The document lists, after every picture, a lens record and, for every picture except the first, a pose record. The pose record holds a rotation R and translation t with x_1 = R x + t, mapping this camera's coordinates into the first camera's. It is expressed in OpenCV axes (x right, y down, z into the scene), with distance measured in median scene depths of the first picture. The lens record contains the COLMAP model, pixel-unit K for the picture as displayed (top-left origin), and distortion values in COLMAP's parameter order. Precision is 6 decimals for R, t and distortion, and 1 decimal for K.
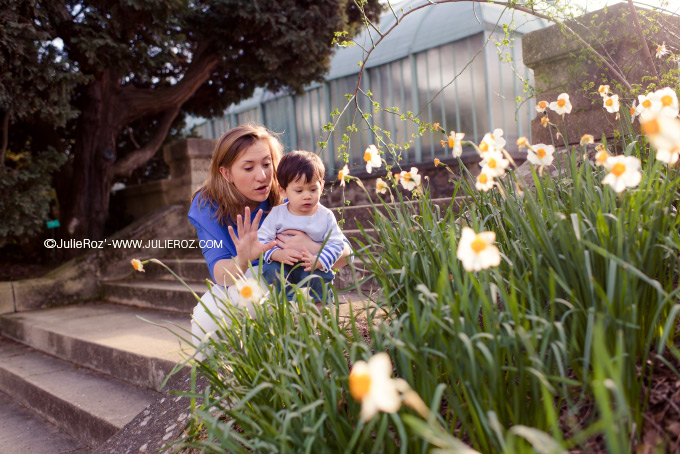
lens RADIAL K [[691.0, 0, 340.0], [0, 691.0, 227.0], [0, 0, 1]] dist [0.004533, -0.009575]
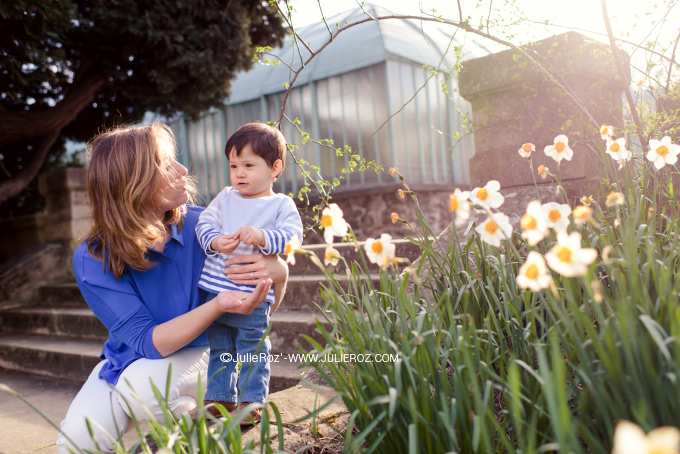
lens RADIAL K [[691.0, 0, 340.0], [0, 691.0, 227.0], [0, 0, 1]] dist [0.004533, -0.009575]
pose [[0.987758, -0.000825, 0.155991, -0.015110], [0.006645, 0.999301, -0.036794, -0.018691], [-0.155852, 0.037380, 0.987073, 0.081180]]
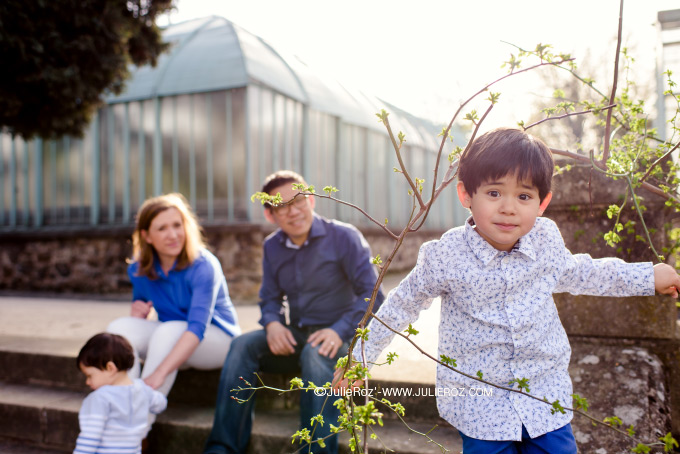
lens RADIAL K [[691.0, 0, 340.0], [0, 691.0, 227.0], [0, 0, 1]] dist [0.004533, -0.009575]
pose [[0.898166, 0.063036, 0.435113, -0.093776], [-0.043774, 0.997572, -0.054163, -0.094337], [-0.437471, 0.029601, 0.898745, 0.249437]]
